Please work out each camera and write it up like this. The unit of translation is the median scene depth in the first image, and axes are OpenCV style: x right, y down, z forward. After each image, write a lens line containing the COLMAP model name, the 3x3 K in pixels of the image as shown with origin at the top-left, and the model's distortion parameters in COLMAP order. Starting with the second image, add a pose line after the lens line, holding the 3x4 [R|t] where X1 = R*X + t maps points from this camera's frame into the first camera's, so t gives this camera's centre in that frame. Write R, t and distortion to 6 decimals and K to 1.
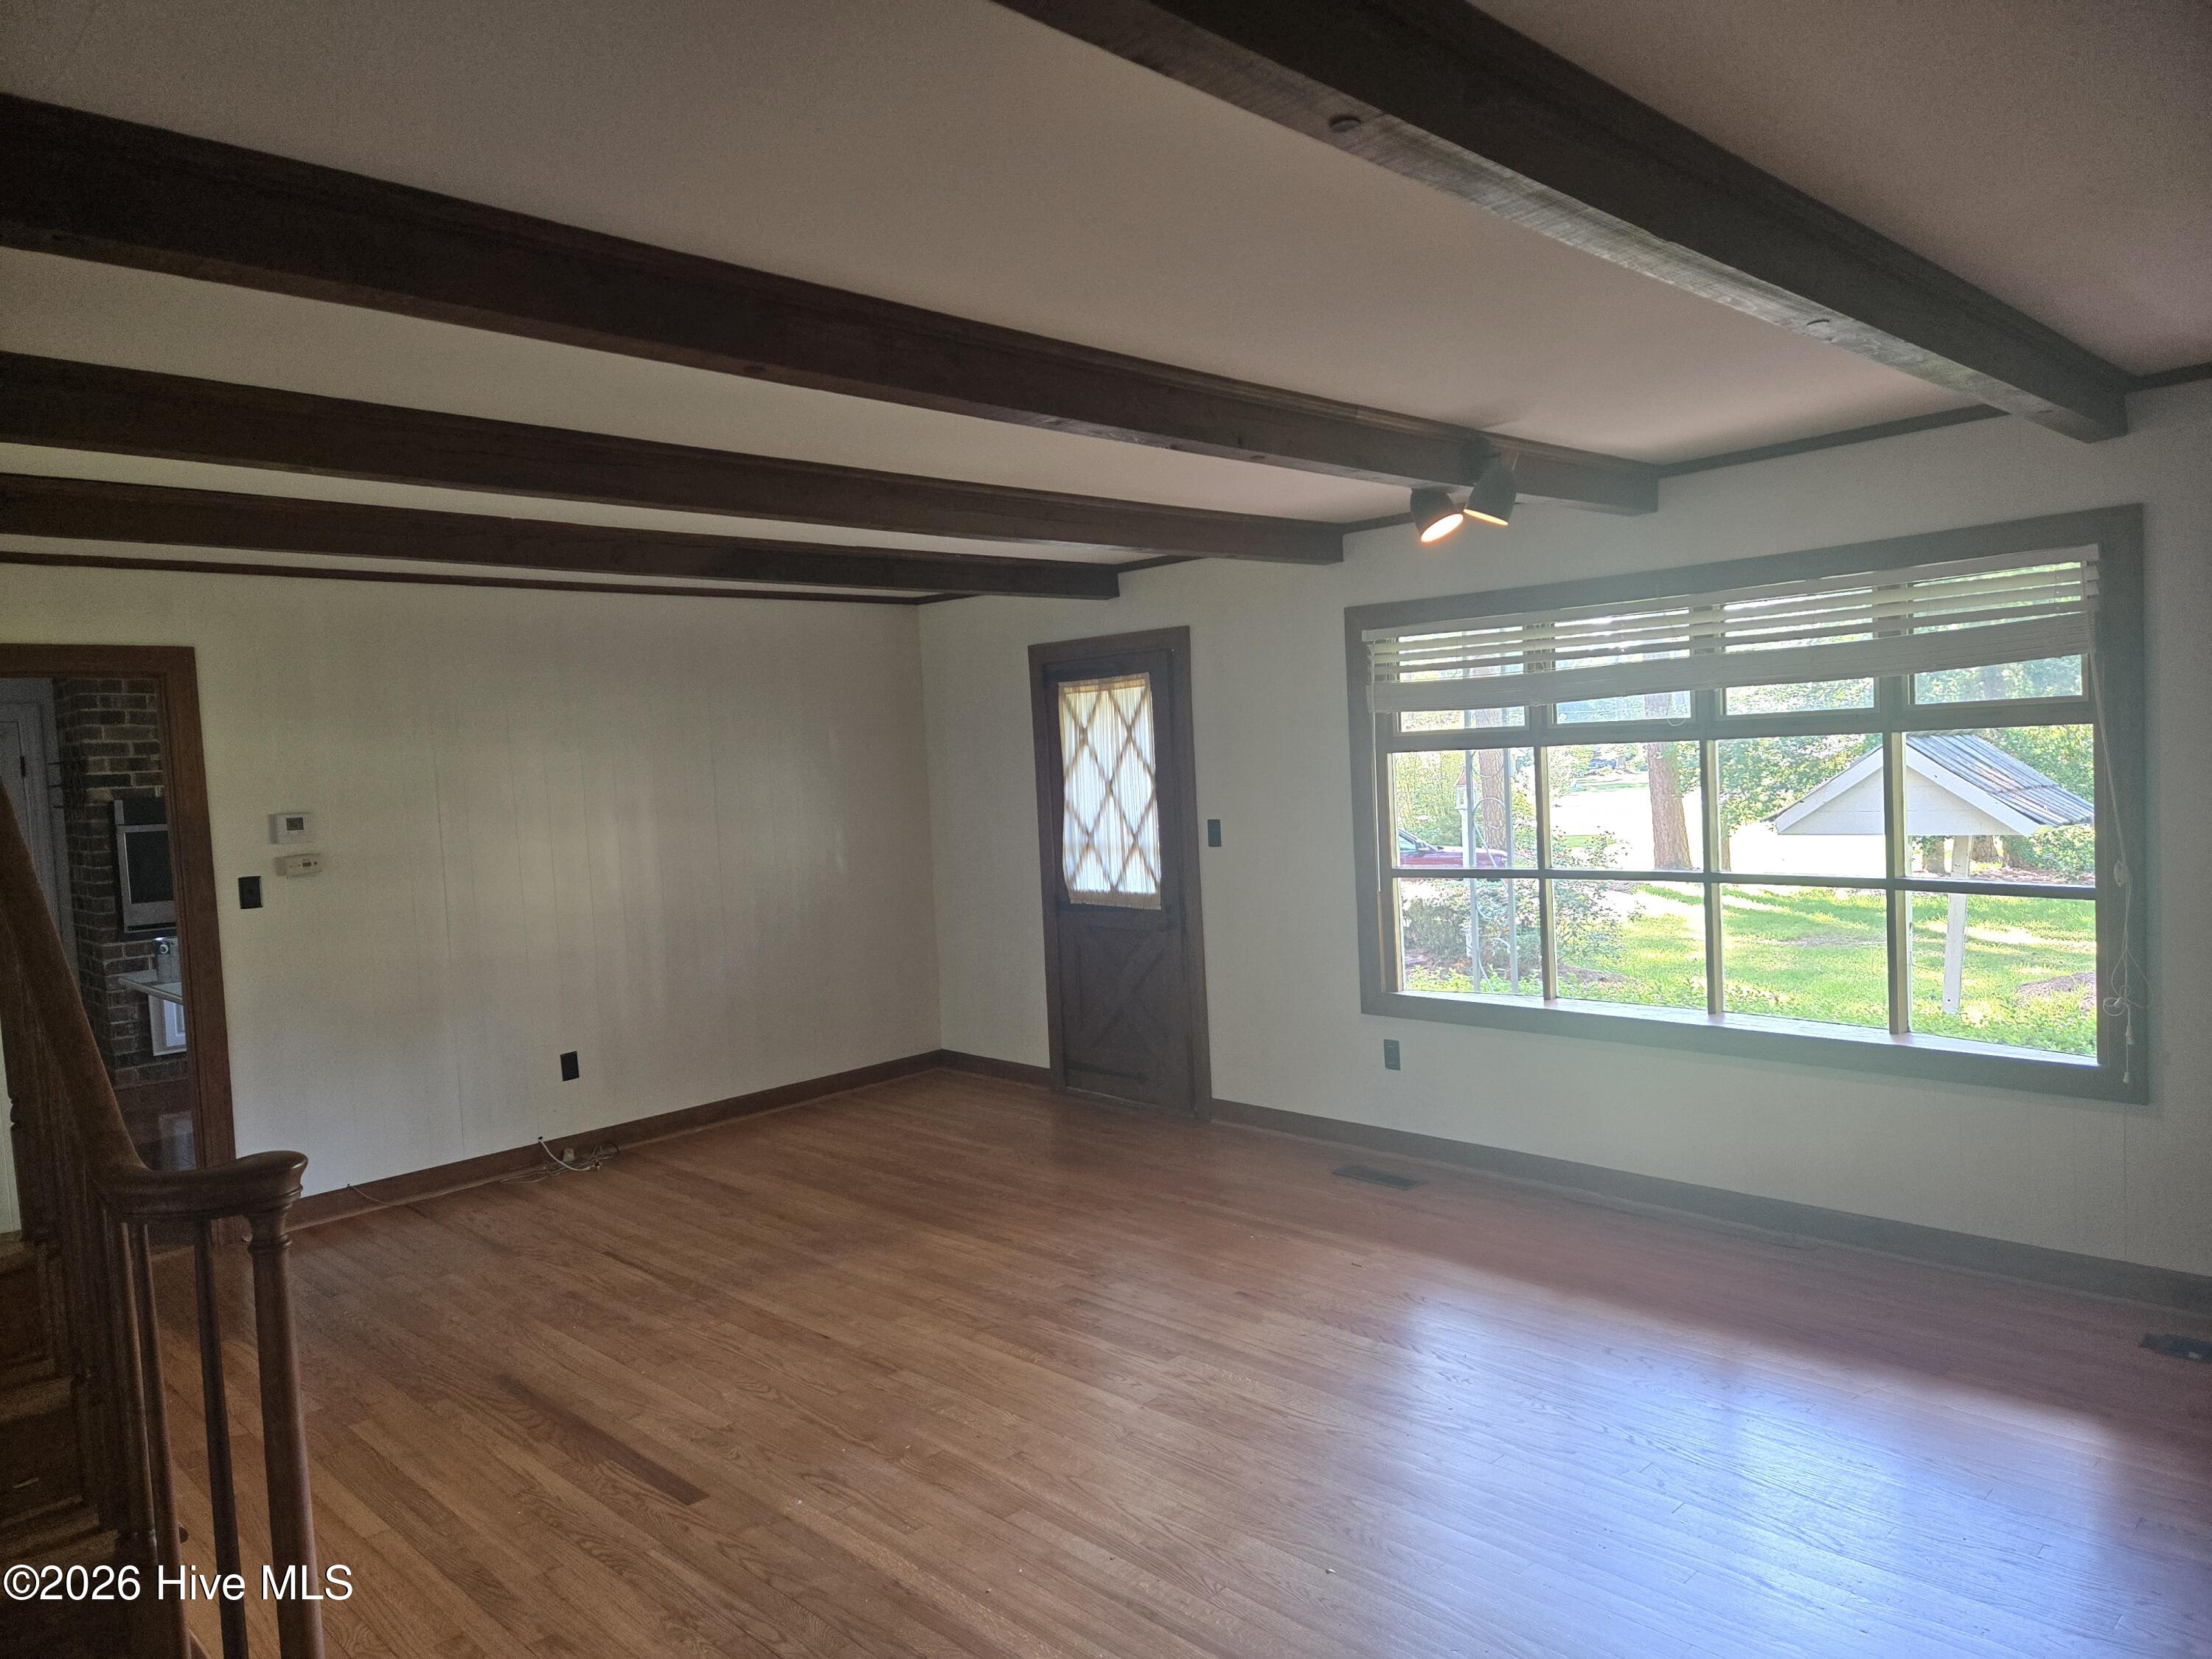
lens RADIAL K [[1468.1, 0, 1086.6], [0, 1468.1, 844.4], [0, 0, 1]] dist [0.058553, -0.015931]
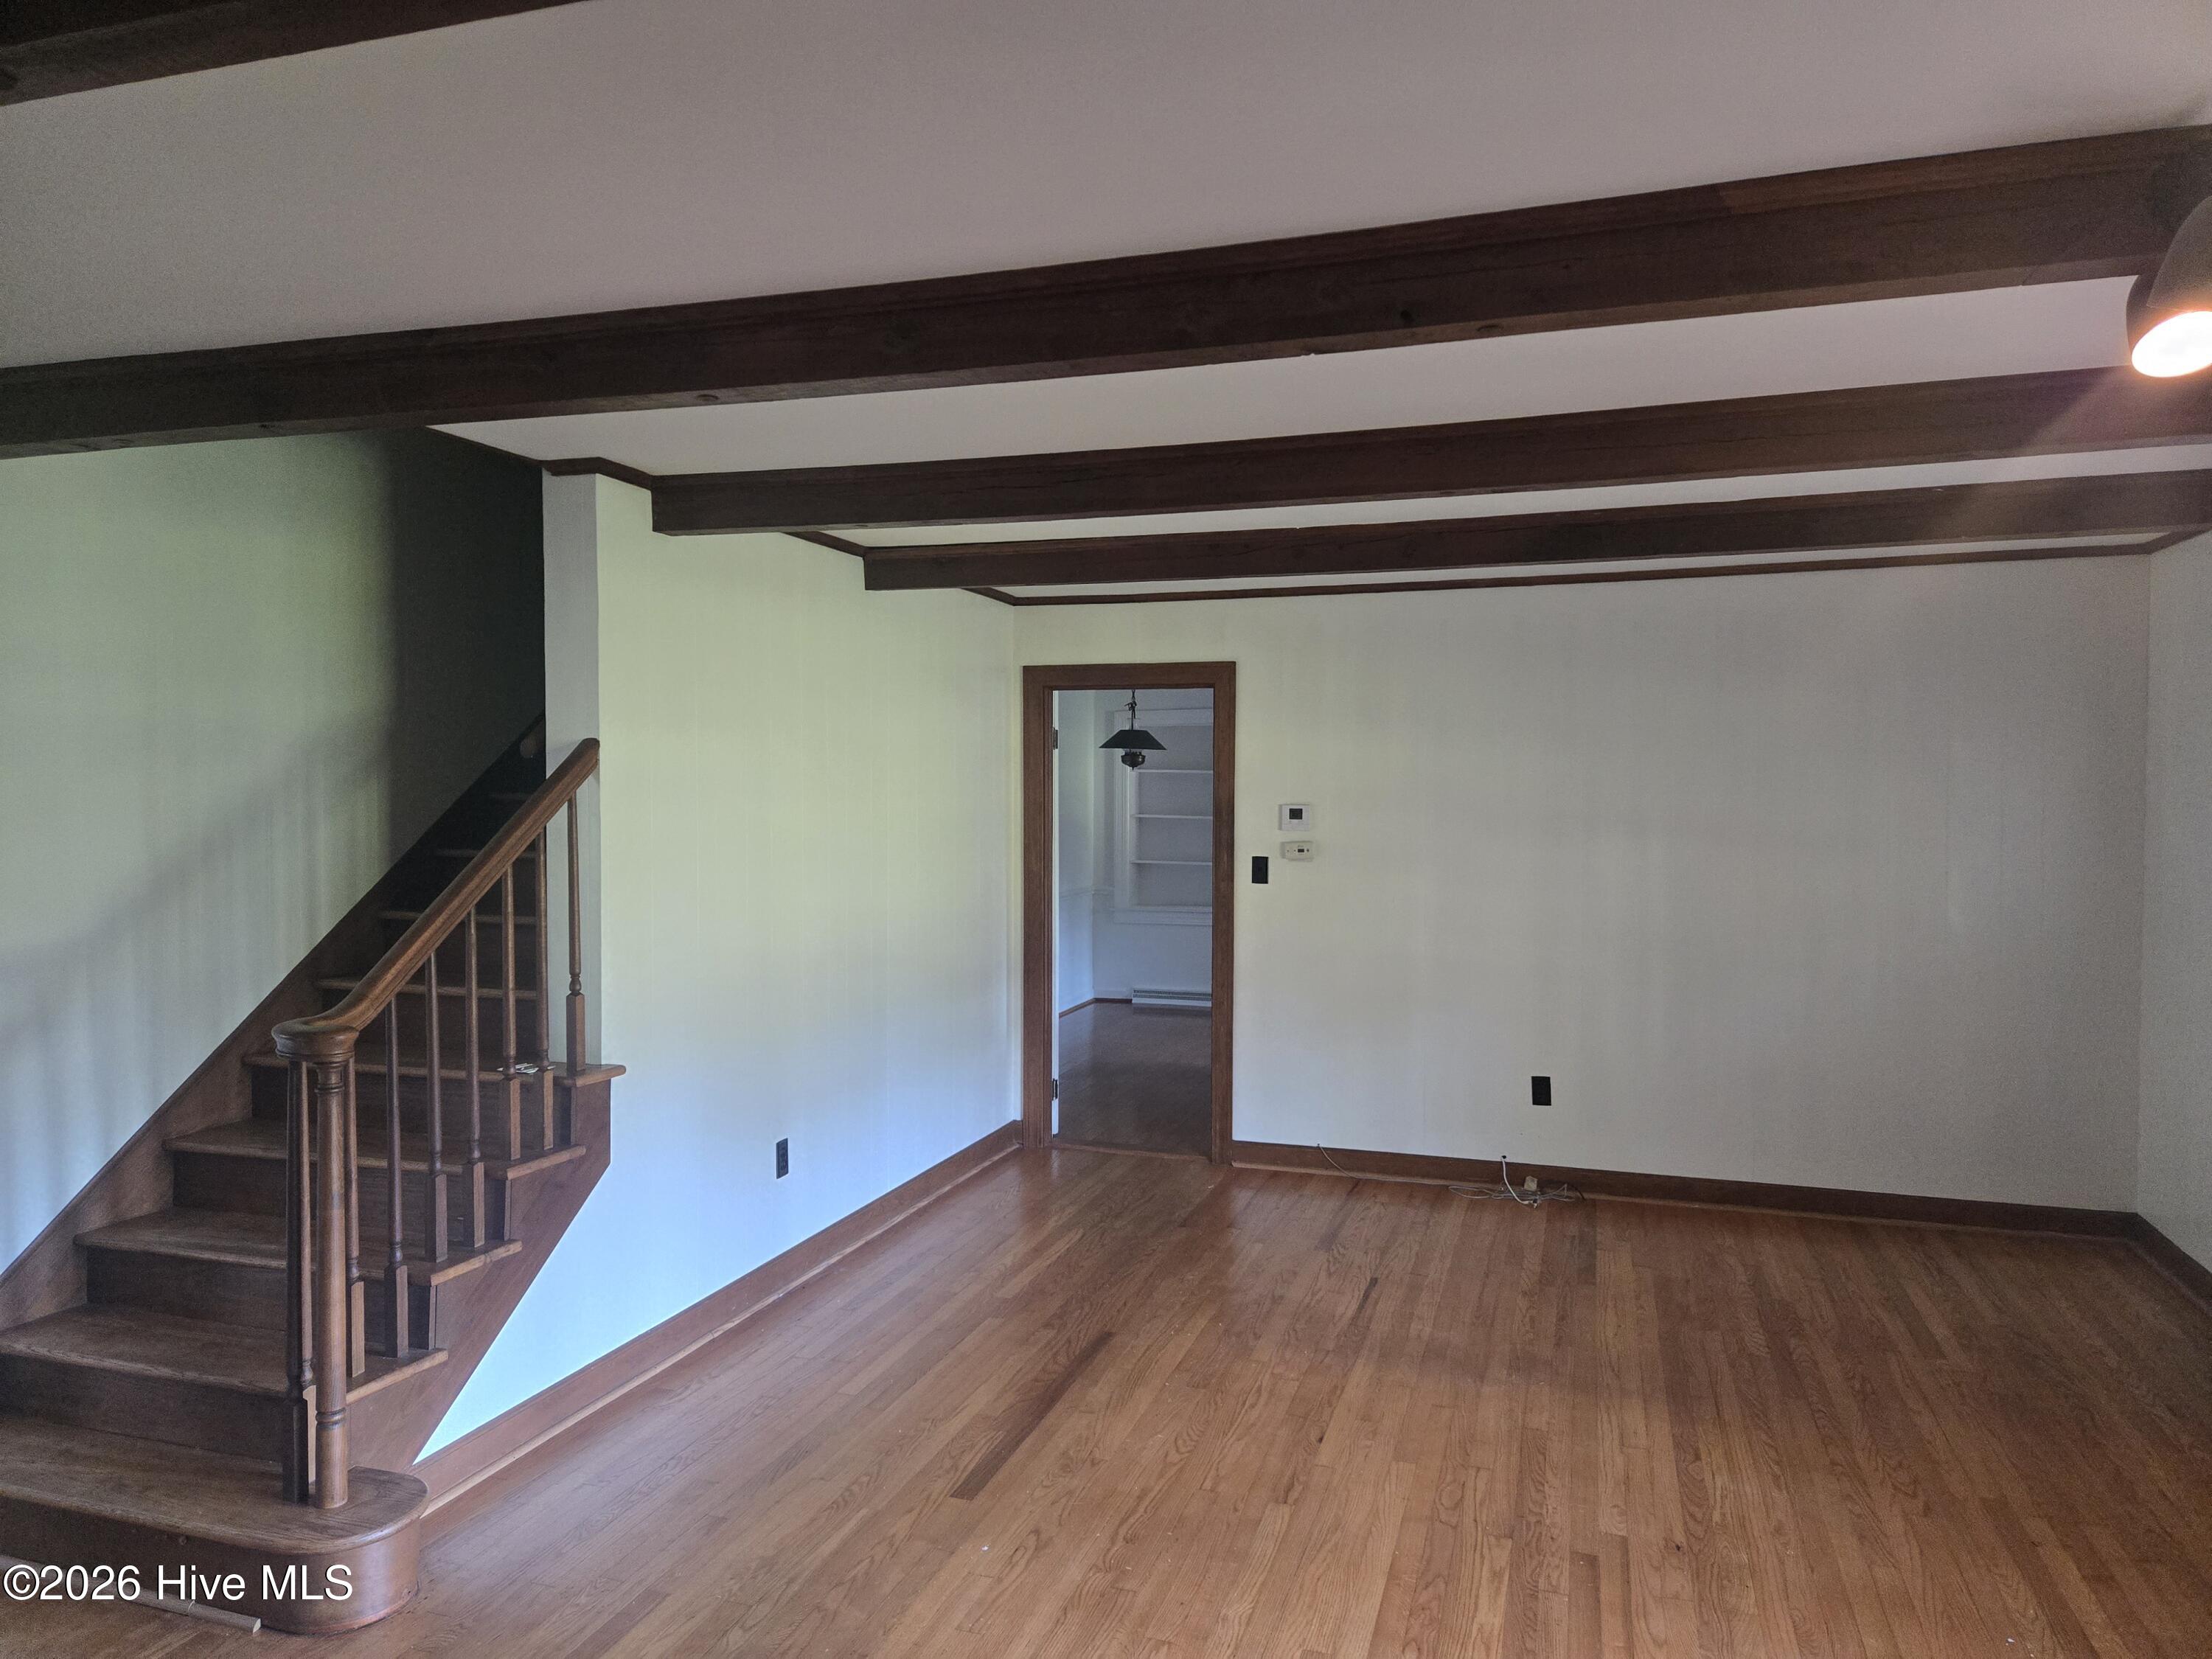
lens RADIAL K [[1468.1, 0, 1103.6], [0, 1468.1, 822.4], [0, 0, 1]] dist [0.058553, -0.015931]
pose [[0.466286, 0.072083, -0.881693, 0.398515], [-0.080415, 0.996002, 0.038900, -0.040527], [0.880972, 0.052762, 0.470218, 0.361718]]
